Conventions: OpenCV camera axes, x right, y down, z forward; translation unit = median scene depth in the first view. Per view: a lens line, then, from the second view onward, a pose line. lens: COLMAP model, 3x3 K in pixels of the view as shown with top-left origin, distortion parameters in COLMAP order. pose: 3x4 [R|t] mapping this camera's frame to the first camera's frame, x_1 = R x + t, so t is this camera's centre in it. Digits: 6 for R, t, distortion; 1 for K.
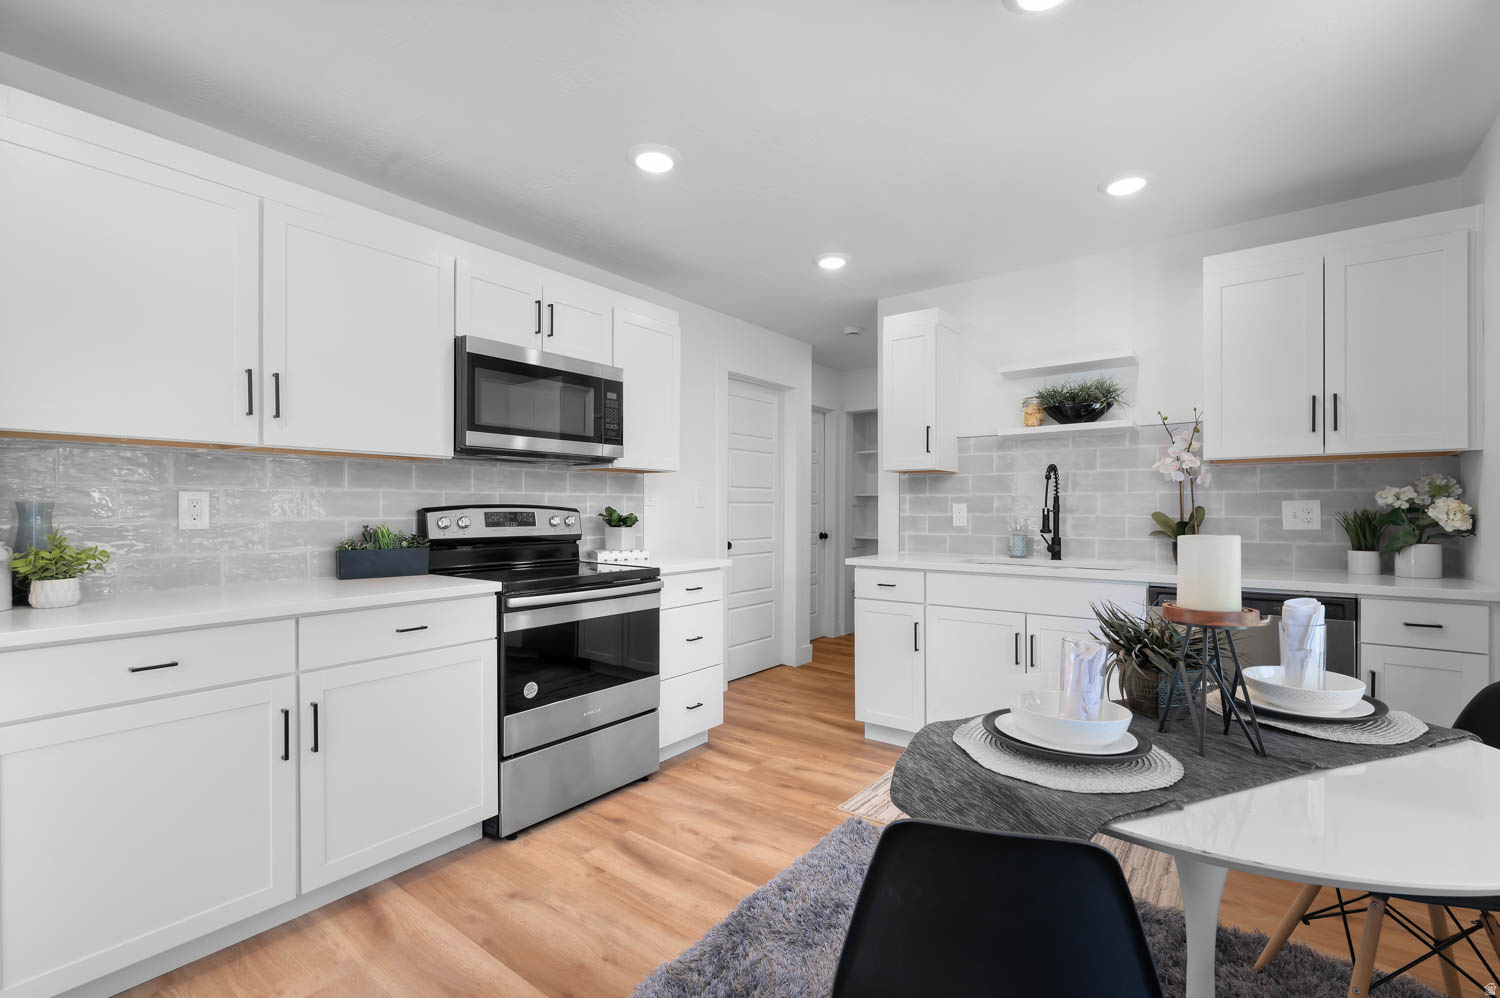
lens RADIAL K [[659.7, 0, 754.5], [0, 659.7, 506.2], [0, 0, 1]] dist [0.000517, 0.000330]
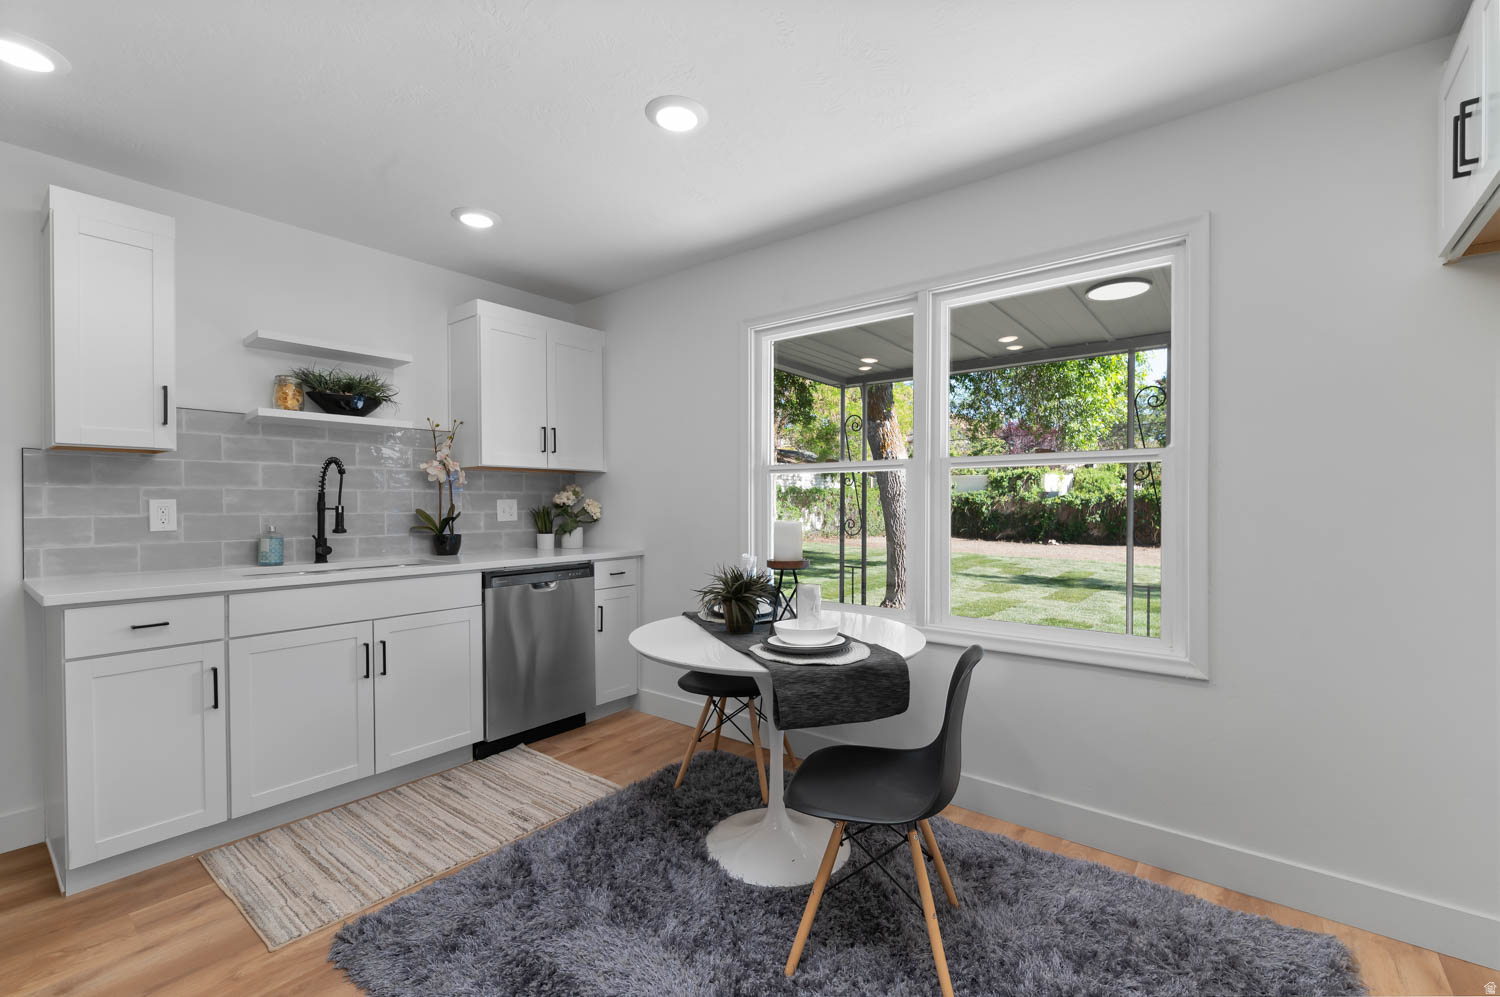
lens RADIAL K [[654.3, 0, 754.1], [0, 654.3, 504.1], [0, 0, 1]] dist [0.001823, 0.000174]
pose [[0.006472, -0.001577, 0.999978, -0.464169], [-0.005664, 0.999983, 0.001613, -0.004183], [-0.999963, -0.005674, 0.006463, 0.429682]]
